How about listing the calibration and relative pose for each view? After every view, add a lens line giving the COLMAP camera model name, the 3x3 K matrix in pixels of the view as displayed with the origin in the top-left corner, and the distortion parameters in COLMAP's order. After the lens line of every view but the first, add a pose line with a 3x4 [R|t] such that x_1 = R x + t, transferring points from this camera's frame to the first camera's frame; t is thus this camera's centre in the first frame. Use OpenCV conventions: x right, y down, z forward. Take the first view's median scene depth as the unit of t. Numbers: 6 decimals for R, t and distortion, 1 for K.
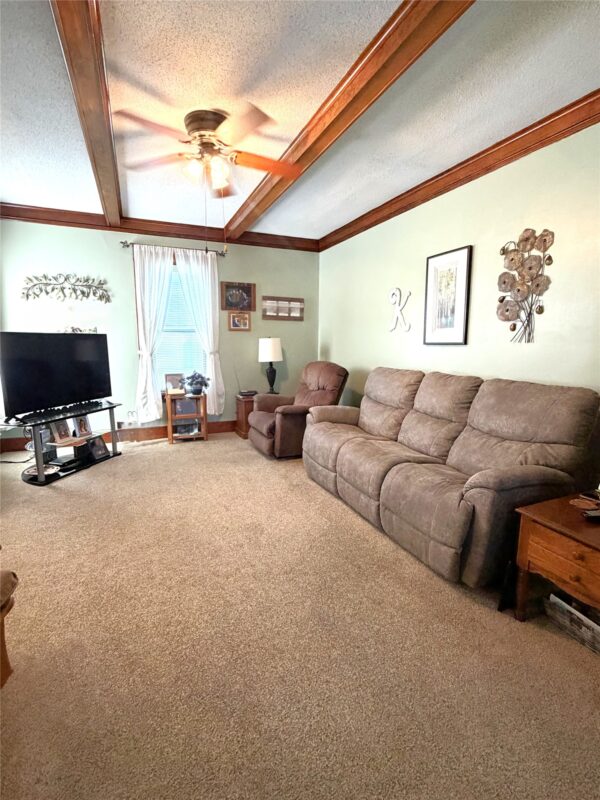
lens RADIAL K [[380.3, 0, 314.7], [0, 380.3, 398.2], [0, 0, 1]] dist [0.002090, -0.001503]
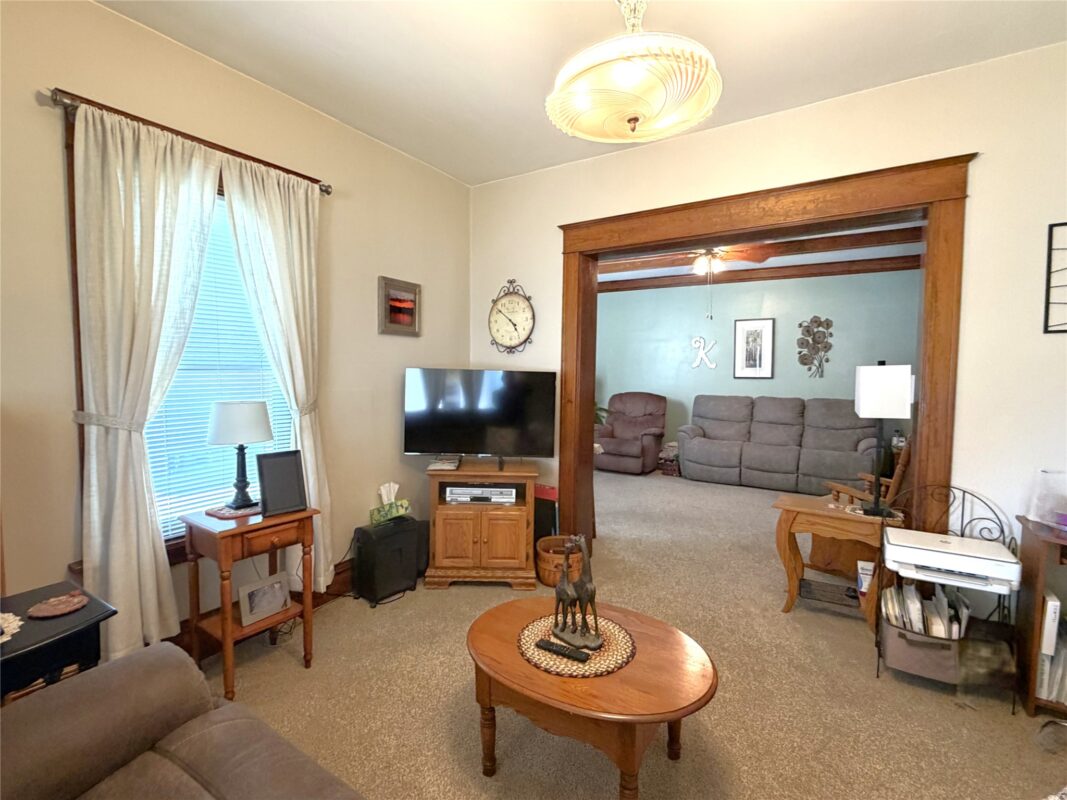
lens RADIAL K [[507.2, 0, 535.7], [0, 507.2, 397.2], [0, 0, 1]] dist [0.002090, -0.001503]
pose [[0.827758, -0.034727, 0.560010, -1.857979], [0.081774, 0.994893, -0.059176, -0.022053], [-0.555094, 0.094778, 0.826370, -0.221584]]
